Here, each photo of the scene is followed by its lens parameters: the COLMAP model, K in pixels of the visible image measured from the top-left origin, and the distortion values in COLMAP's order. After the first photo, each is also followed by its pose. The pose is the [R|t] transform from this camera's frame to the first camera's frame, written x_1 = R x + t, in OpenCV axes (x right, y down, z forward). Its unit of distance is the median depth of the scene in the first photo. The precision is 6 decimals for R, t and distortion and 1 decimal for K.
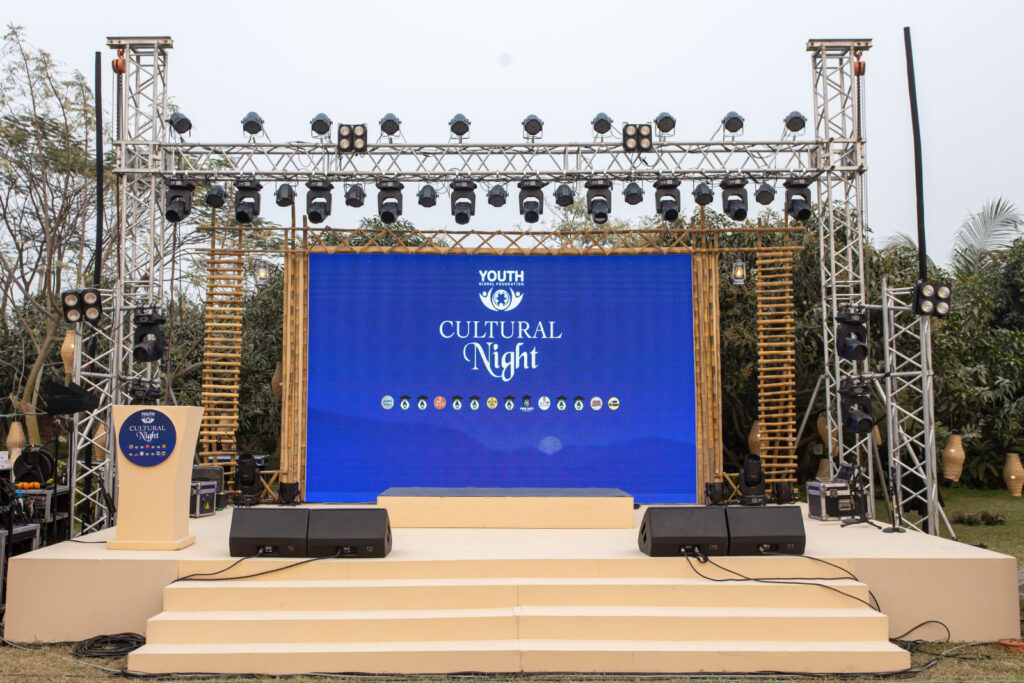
lens RADIAL K [[959.9, 0, 491.6], [0, 959.9, 337.4], [0, 0, 1]] dist [0.011980, 0.017088]
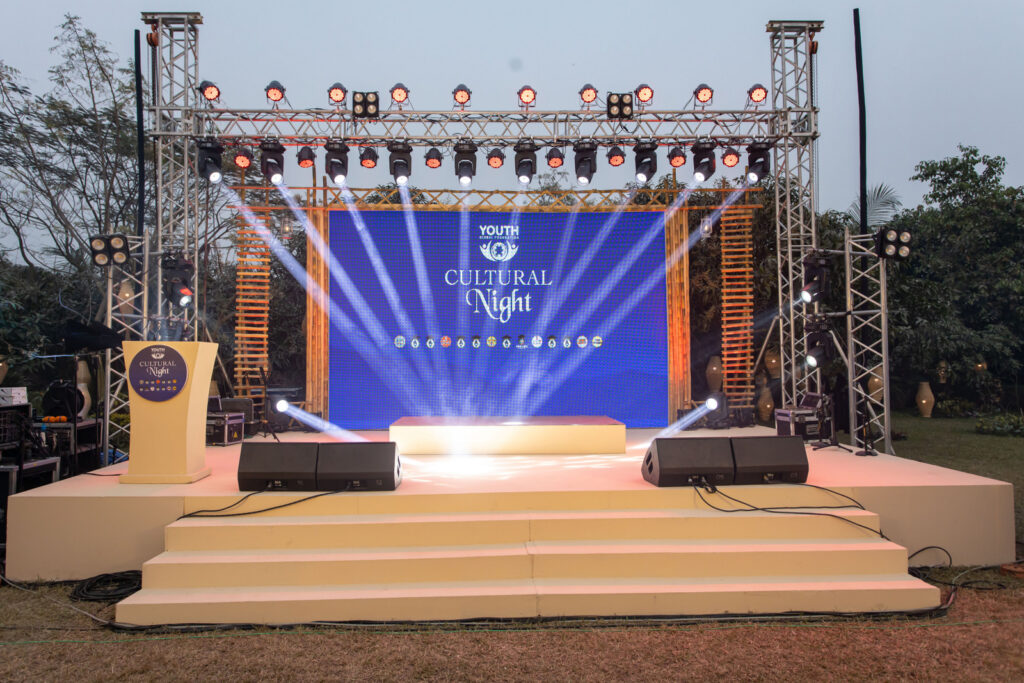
lens RADIAL K [[717.7, 0, 503.4], [0, 717.7, 332.8], [0, 0, 1]] dist [0.004646, -0.002170]
pose [[0.999527, -0.004324, 0.030462, -0.011503], [0.002844, 0.998822, 0.048451, 0.016564], [-0.030635, -0.048341, 0.998361, 0.148455]]
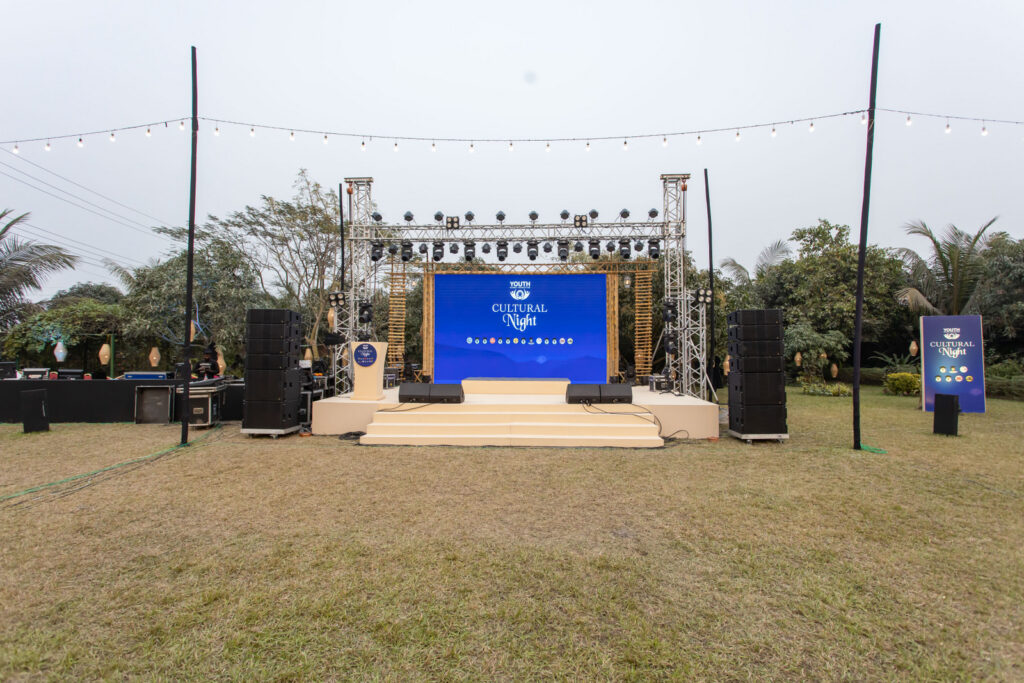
lens RADIAL K [[480.1, 0, 512.8], [0, 480.1, 338.3], [0, 0, 1]] dist [-0.000905, 0.000004]
pose [[0.998964, 0.001748, -0.045483, 0.045665], [0.001188, 0.997920, 0.064456, -0.010187], [0.045501, -0.064444, 0.996884, -0.124521]]
